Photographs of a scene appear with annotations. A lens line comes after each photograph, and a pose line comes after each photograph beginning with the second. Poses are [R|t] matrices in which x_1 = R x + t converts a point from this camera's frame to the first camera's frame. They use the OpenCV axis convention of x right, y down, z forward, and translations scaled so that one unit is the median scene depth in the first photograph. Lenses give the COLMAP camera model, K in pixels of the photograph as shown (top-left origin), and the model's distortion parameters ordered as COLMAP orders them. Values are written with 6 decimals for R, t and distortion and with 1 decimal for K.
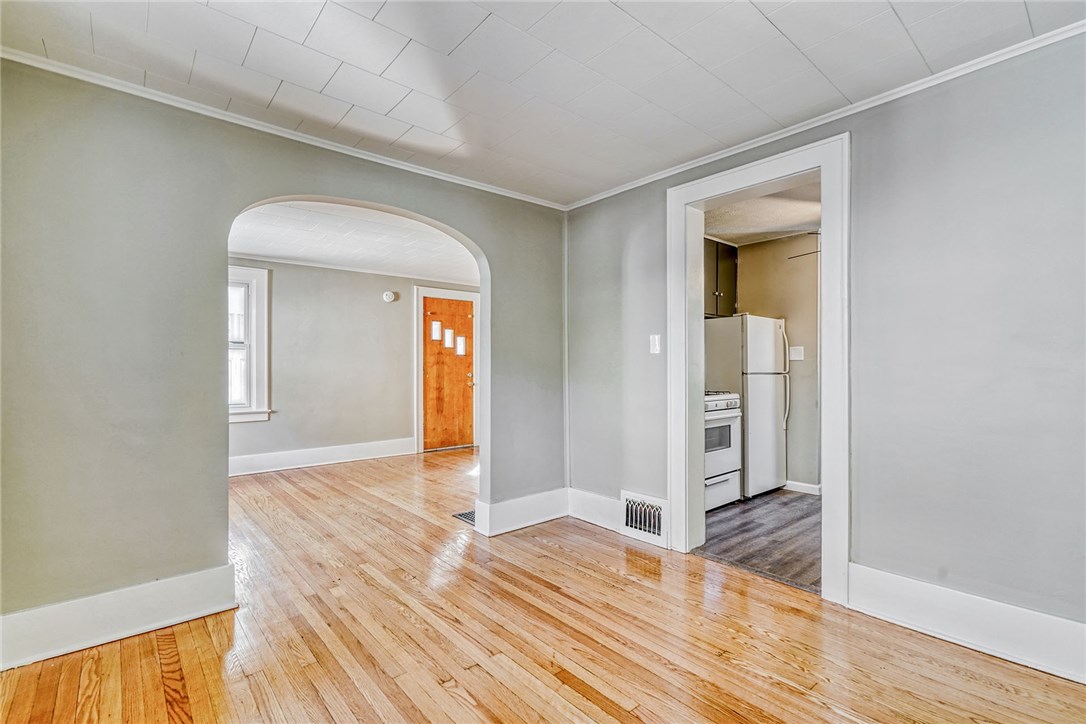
lens RADIAL K [[492.5, 0, 551.1], [0, 492.5, 372.4], [0, 0, 1]] dist [0.000616, 0.000100]
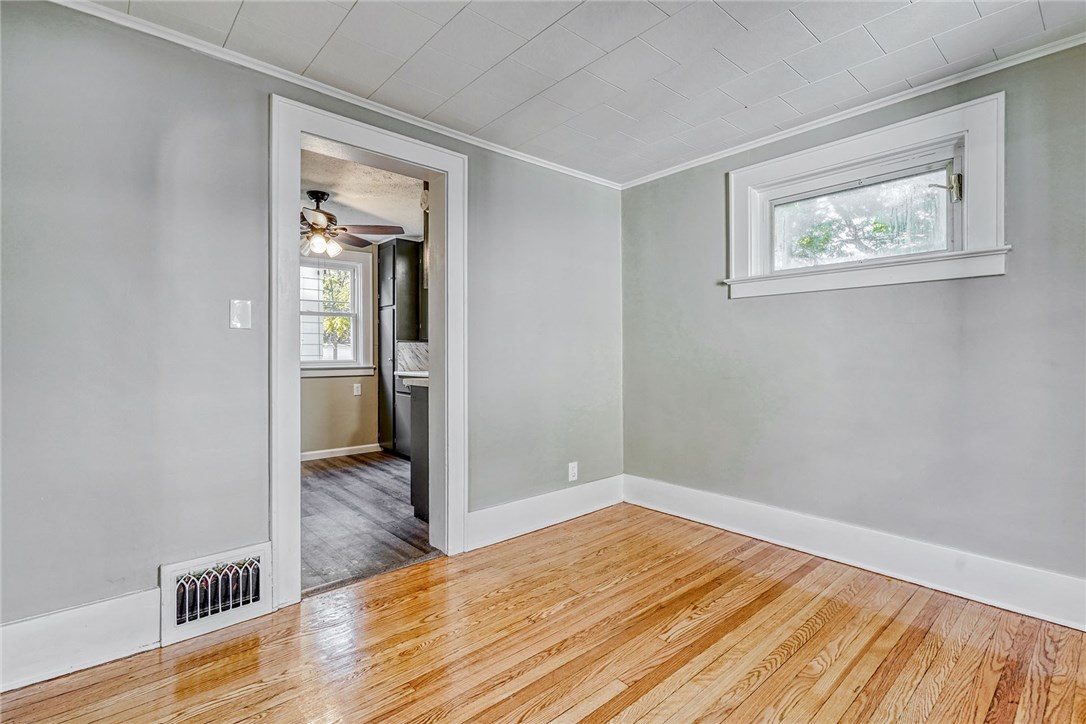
lens RADIAL K [[494.3, 0, 538.4], [0, 494.3, 348.8], [0, 0, 1]] dist [0.000217, 0.001020]
pose [[-0.000855, 0.017158, 0.999852, -0.346905], [0.009633, 0.999807, -0.017149, 0.004505], [-0.999953, 0.009617, -0.001021, 0.471516]]
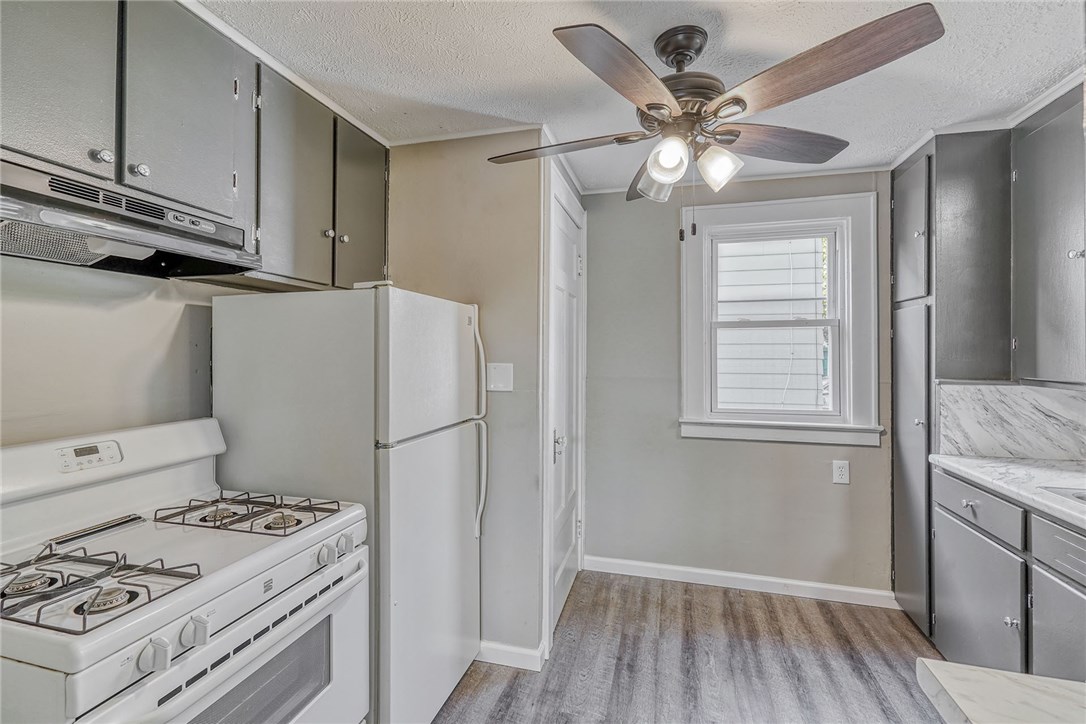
lens RADIAL K [[494.3, 0, 538.4], [0, 494.3, 348.8], [0, 0, 1]] dist [0.000217, 0.001020]
pose [[0.840114, 0.016011, 0.542174, 0.289497], [-0.007793, 0.999817, -0.017450, -0.064225], [-0.542354, 0.010435, 0.840085, 0.622987]]
